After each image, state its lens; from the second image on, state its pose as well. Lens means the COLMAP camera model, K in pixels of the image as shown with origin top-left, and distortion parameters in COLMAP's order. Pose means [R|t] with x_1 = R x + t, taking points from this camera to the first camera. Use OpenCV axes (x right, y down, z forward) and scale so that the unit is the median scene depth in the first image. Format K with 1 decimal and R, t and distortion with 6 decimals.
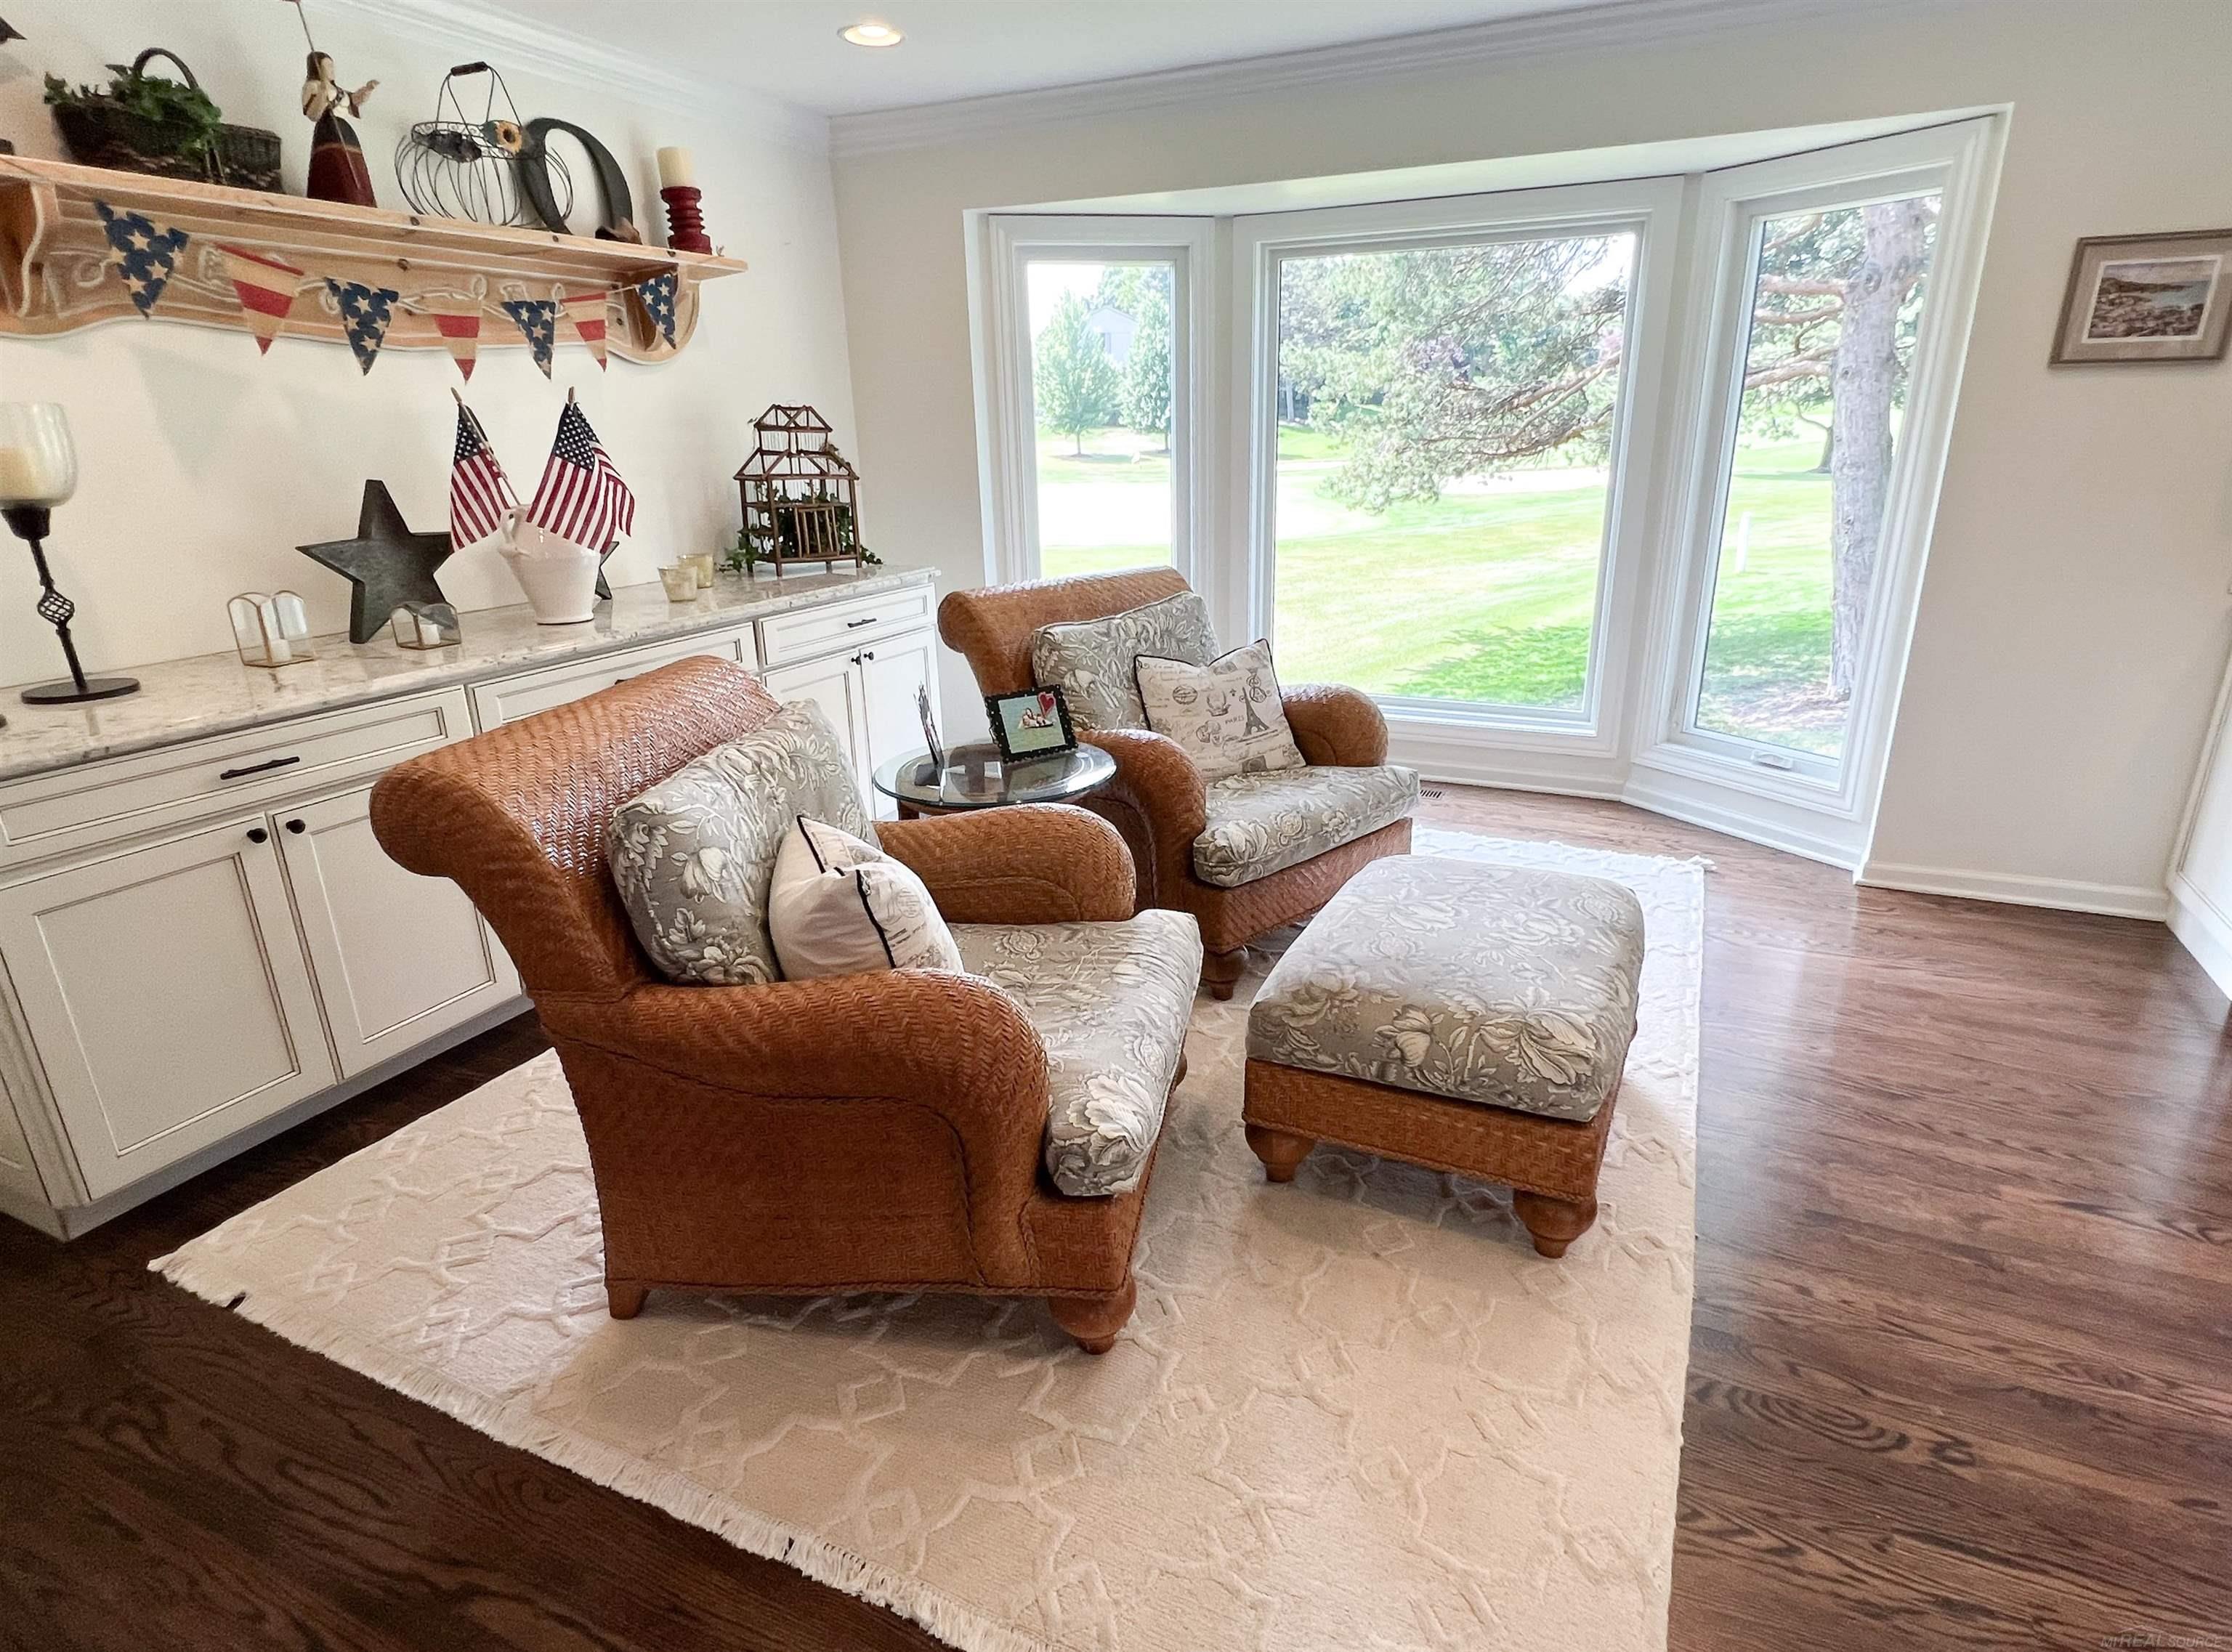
lens RADIAL K [[1198.9, 0, 1119.4], [0, 1198.9, 834.2], [0, 0, 1]] dist [0.002555, 0.001423]
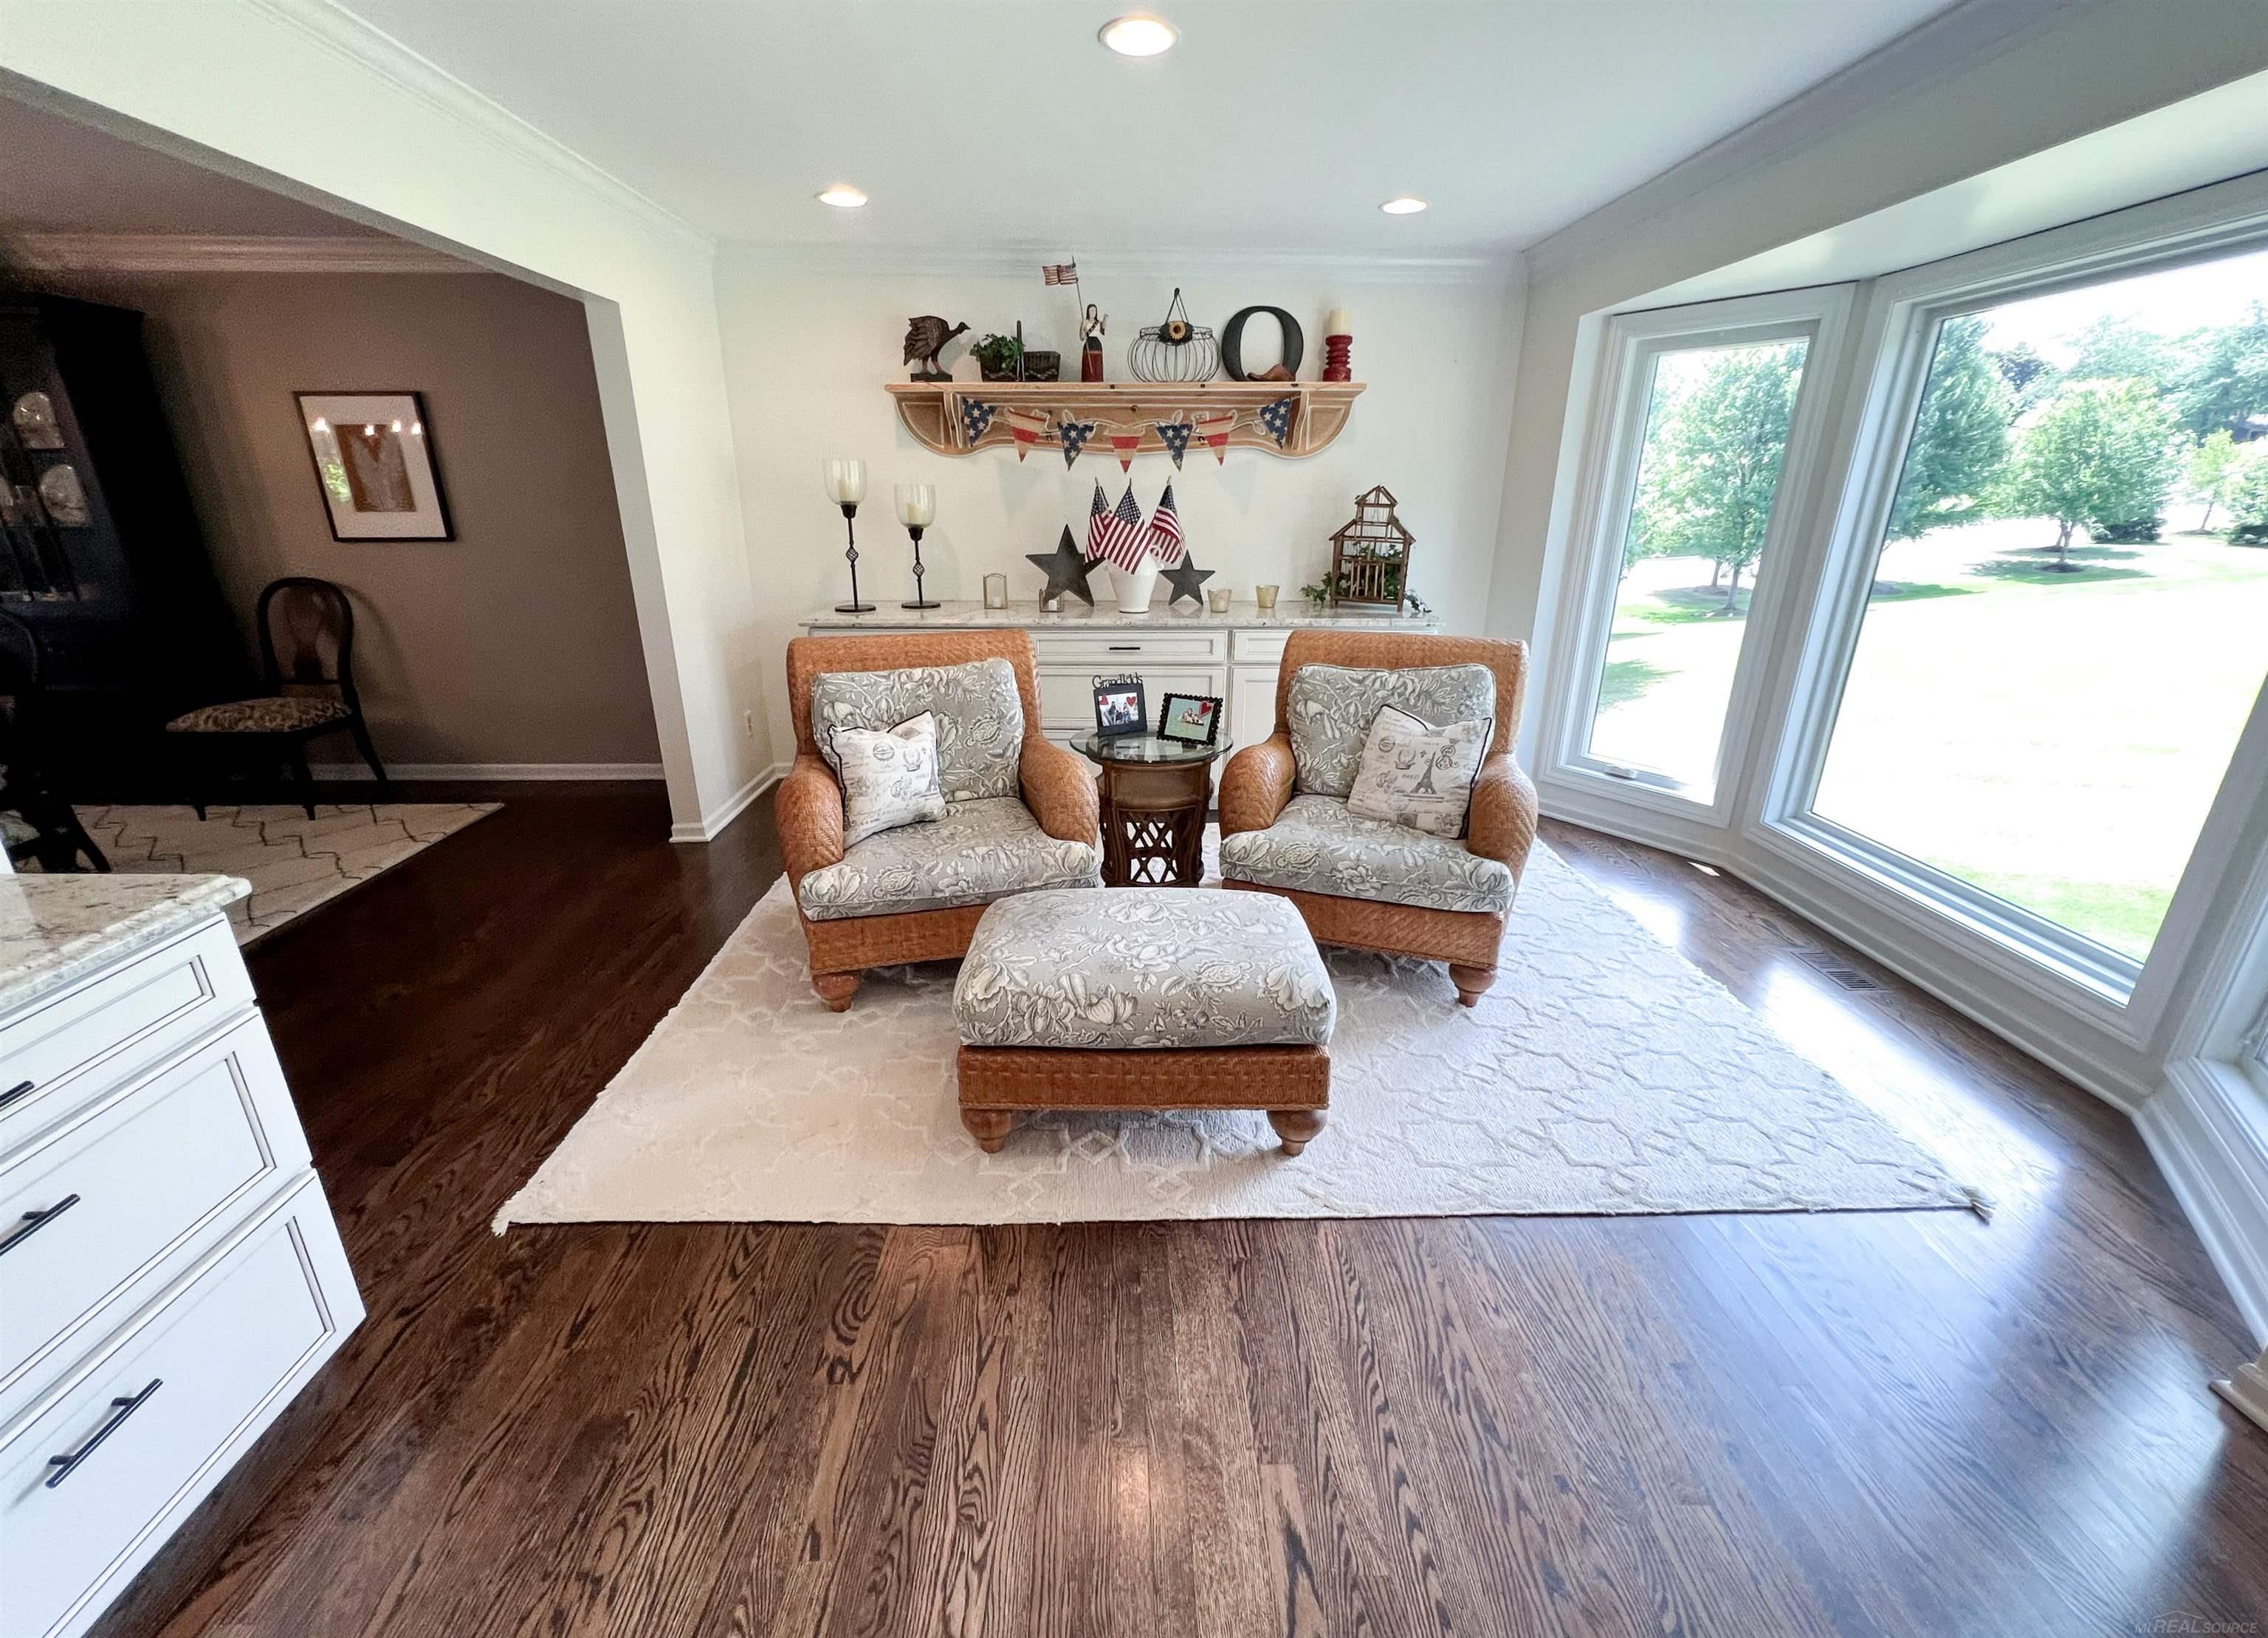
lens RADIAL K [[932.1, 0, 1131.0], [0, 932.1, 830.2], [0, 0, 1]] dist [0.003444, 0.000342]
pose [[0.440400, 0.327473, -0.835948, 0.791902], [-0.306079, 0.930089, 0.203102, -0.158660], [0.844016, 0.166420, 0.509844, 0.366523]]
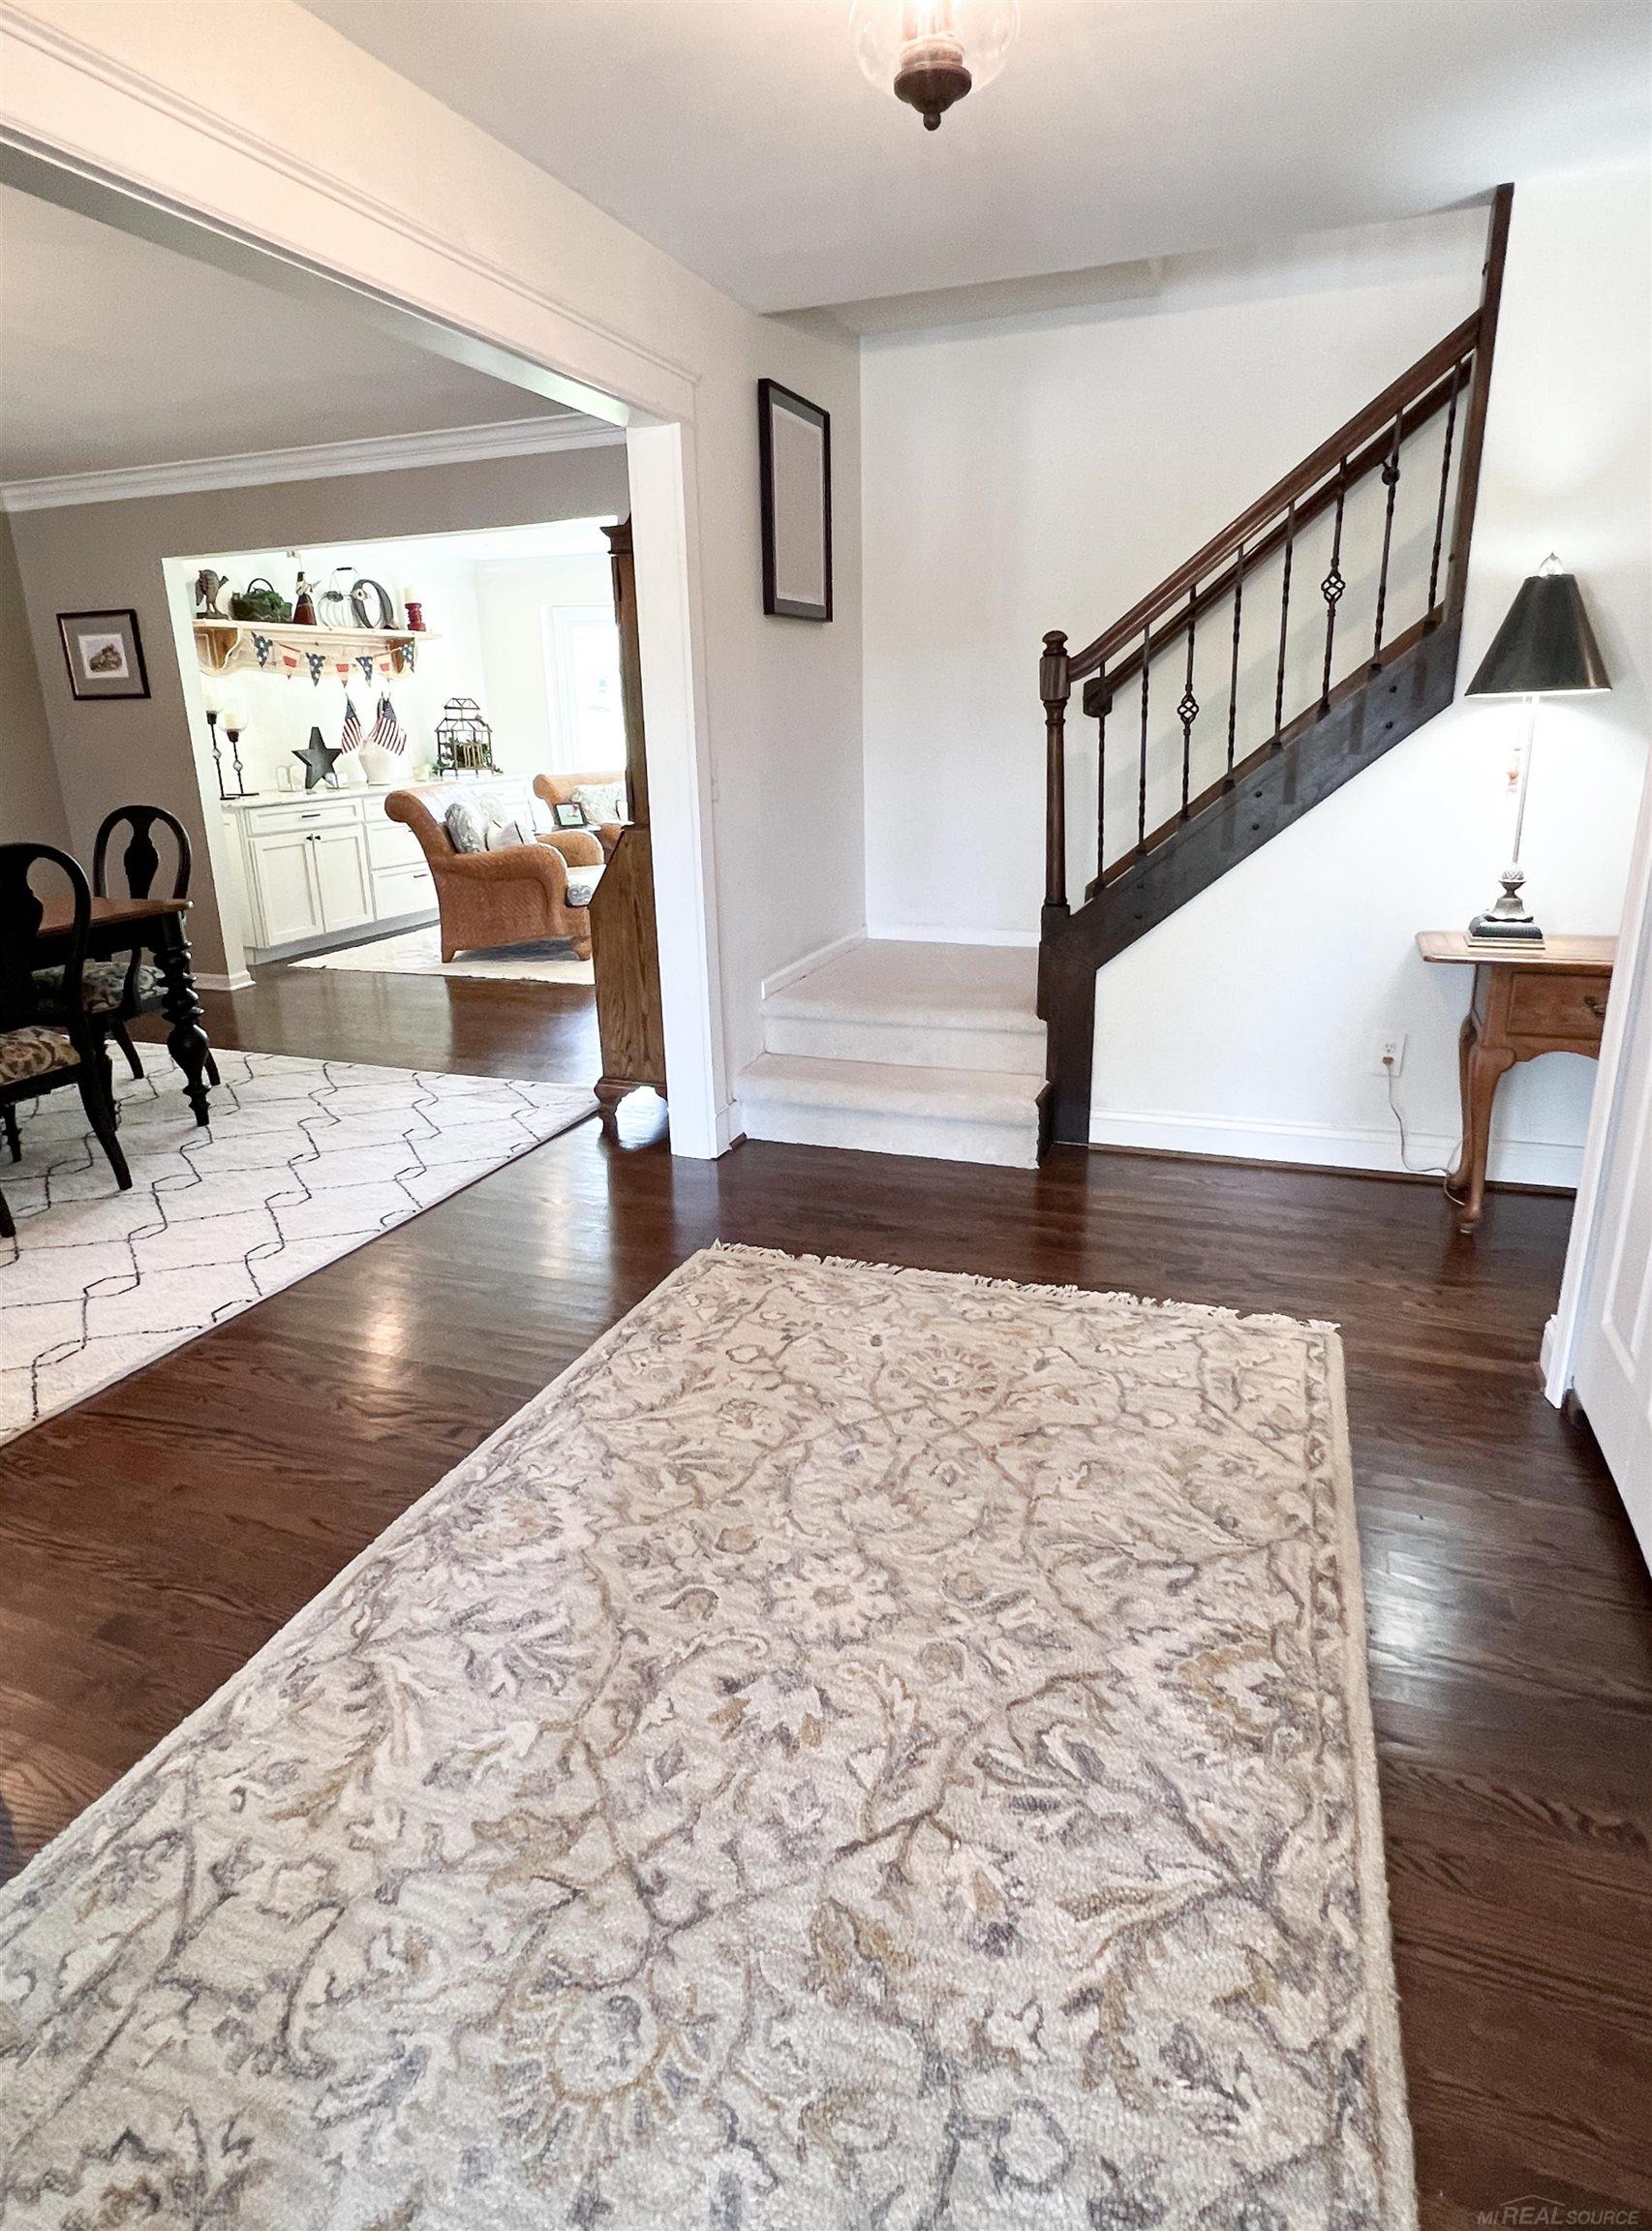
lens RADIAL K [[1288.4, 0, 828.4], [0, 1288.4, 1103.3], [0, 0, 1]] dist [-0.003157, -0.000236]
pose [[0.996283, -0.024562, 0.082570, 0.227372], [0.027447, 0.999045, -0.033993, 0.605768], [-0.081656, 0.036133, 0.996005, -1.726562]]
